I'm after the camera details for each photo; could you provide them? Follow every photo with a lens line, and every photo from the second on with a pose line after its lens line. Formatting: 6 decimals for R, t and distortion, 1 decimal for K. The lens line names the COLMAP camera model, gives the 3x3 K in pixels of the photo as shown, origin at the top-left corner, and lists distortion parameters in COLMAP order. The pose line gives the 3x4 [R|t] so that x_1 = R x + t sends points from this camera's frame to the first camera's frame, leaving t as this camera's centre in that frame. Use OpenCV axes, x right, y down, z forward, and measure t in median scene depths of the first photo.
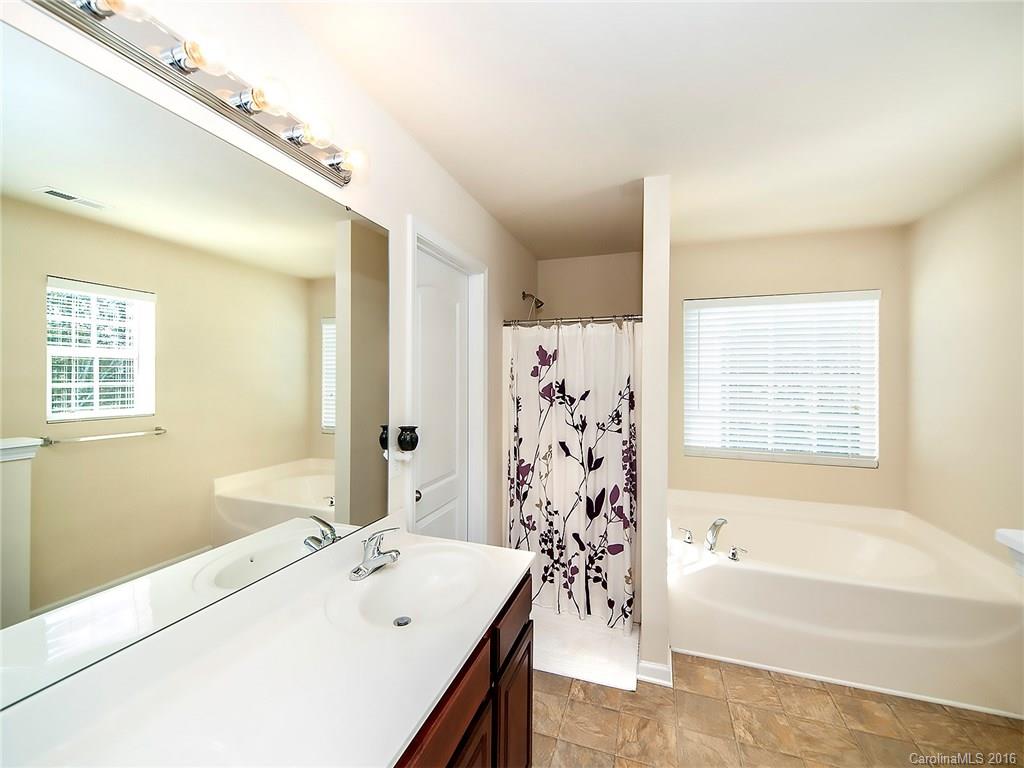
lens RADIAL K [[414.4, 0, 510.2], [0, 414.4, 379.9], [0, 0, 1]] dist [-0.003008, -0.000674]
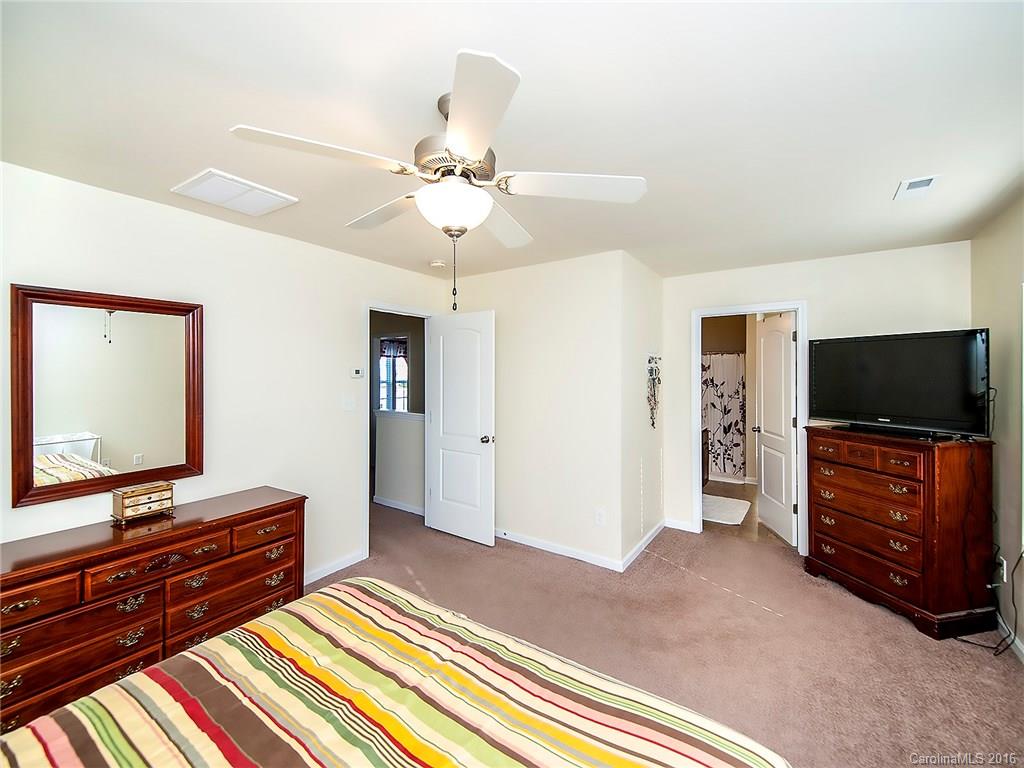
lens RADIAL K [[414.4, 0, 511.9], [0, 414.4, 381.0], [0, 0, 1]] dist [-0.003008, -0.000674]
pose [[0.958800, -0.003726, -0.284059, -0.319712], [0.001232, 0.999959, -0.008958, 0.043285], [0.284081, 0.008239, 0.958765, -1.708172]]
